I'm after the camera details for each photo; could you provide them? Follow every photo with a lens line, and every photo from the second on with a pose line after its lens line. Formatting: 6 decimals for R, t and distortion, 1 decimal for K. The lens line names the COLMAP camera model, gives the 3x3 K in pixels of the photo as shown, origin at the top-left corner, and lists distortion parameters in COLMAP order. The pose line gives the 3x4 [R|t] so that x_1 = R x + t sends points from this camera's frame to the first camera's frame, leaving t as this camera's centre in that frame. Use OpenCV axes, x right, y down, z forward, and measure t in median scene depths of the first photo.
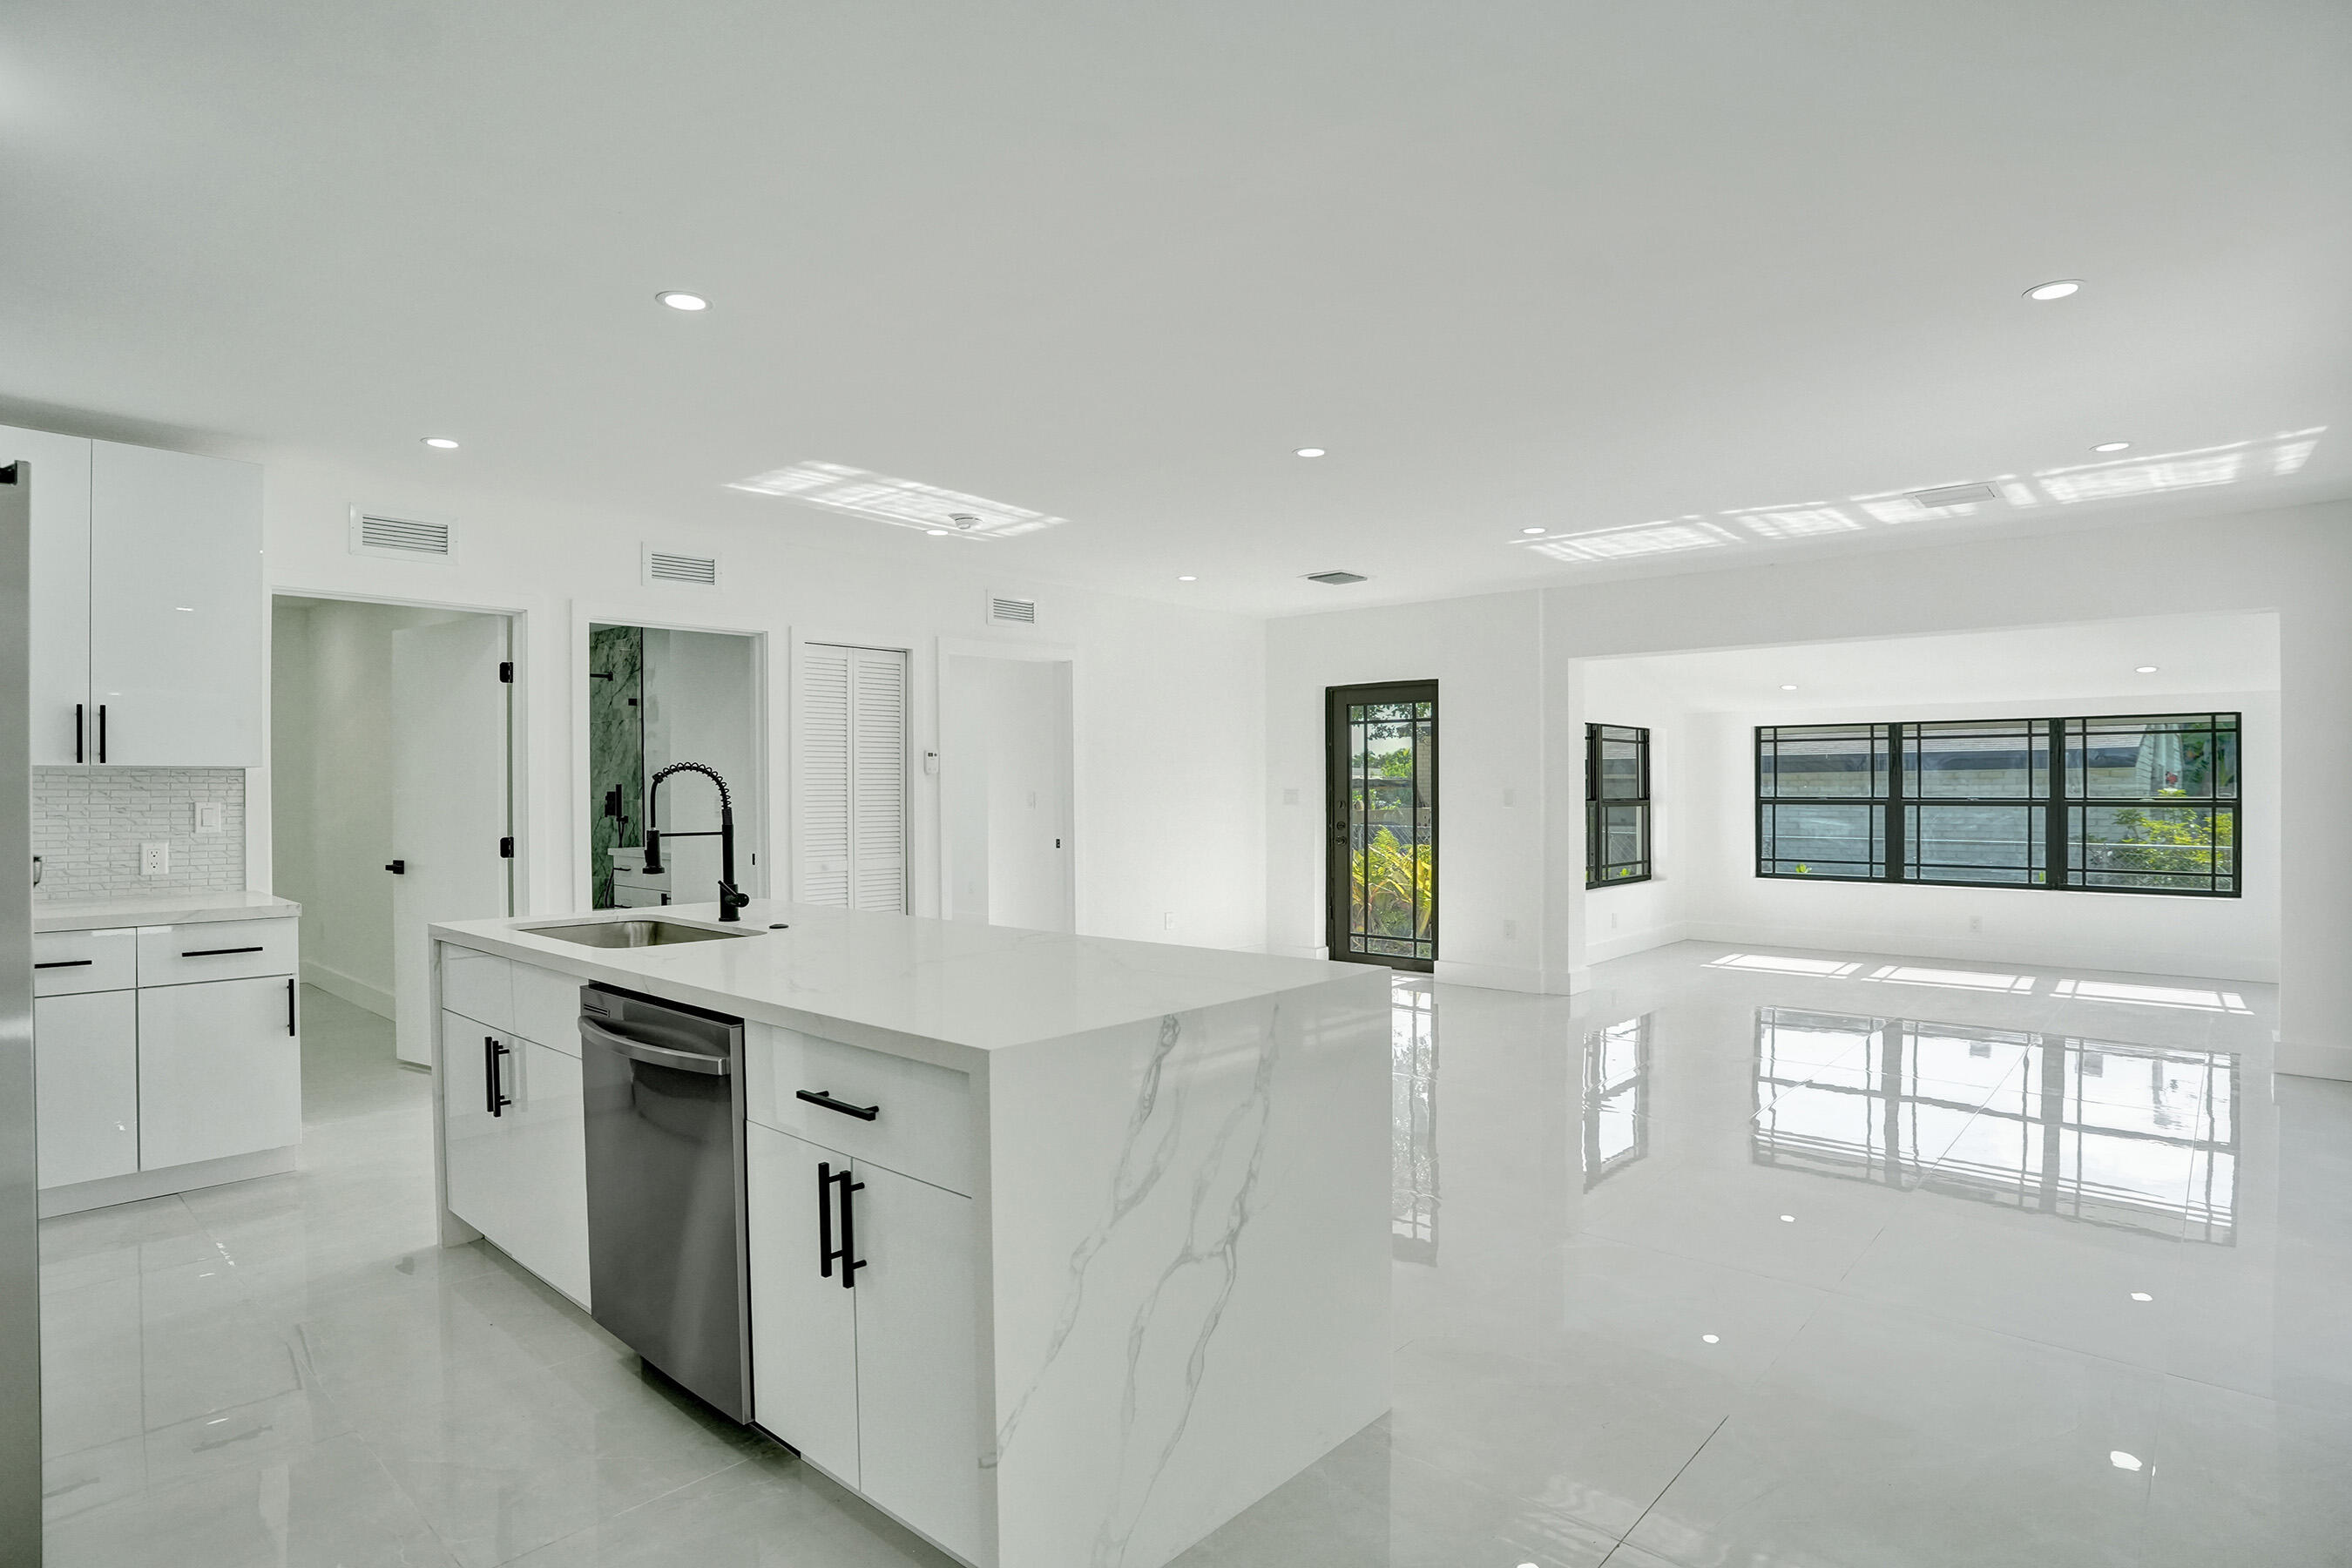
lens RADIAL K [[1247.1, 0, 1184.5], [0, 1247.1, 773.3], [0, 0, 1]] dist [-0.059187, 0.033108]
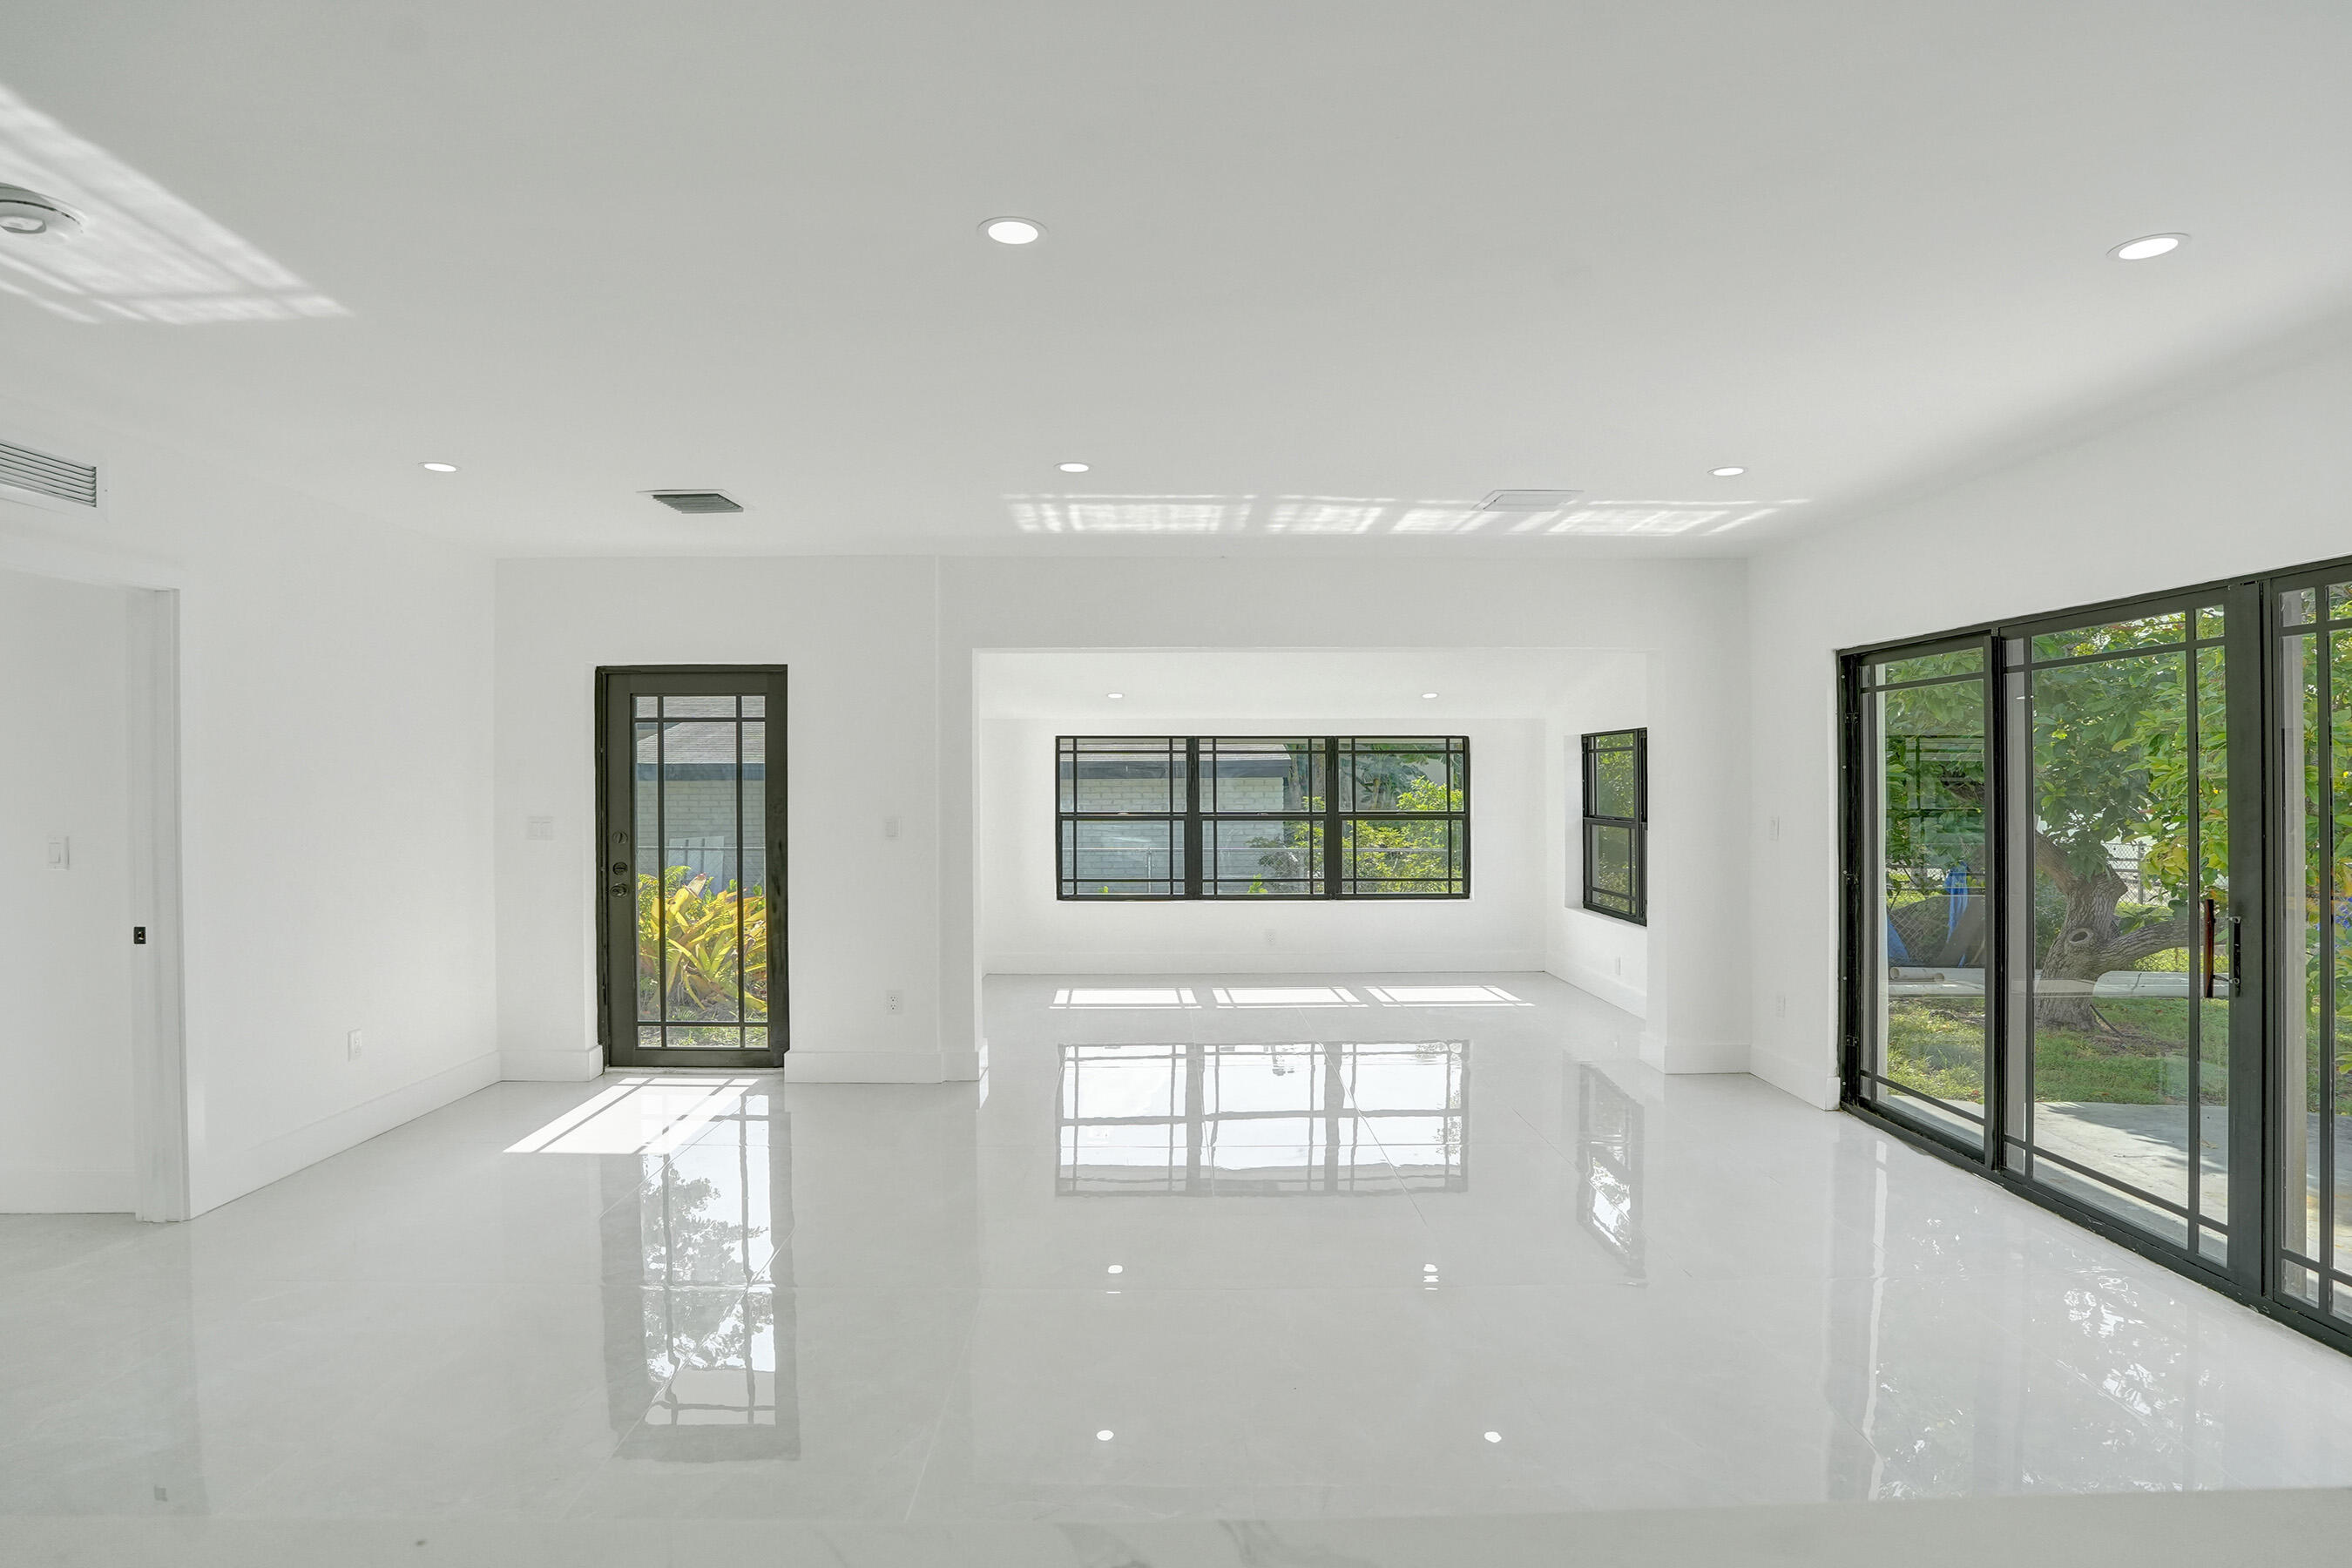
lens RADIAL K [[1247.1, 0, 1184.5], [0, 1247.1, 773.3], [0, 0, 1]] dist [-0.059187, 0.033108]
pose [[0.739332, 0.004296, 0.673327, -0.101923], [-0.006662, 0.999977, 0.000935, -0.013079], [-0.673308, -0.005177, 0.739344, 0.277702]]
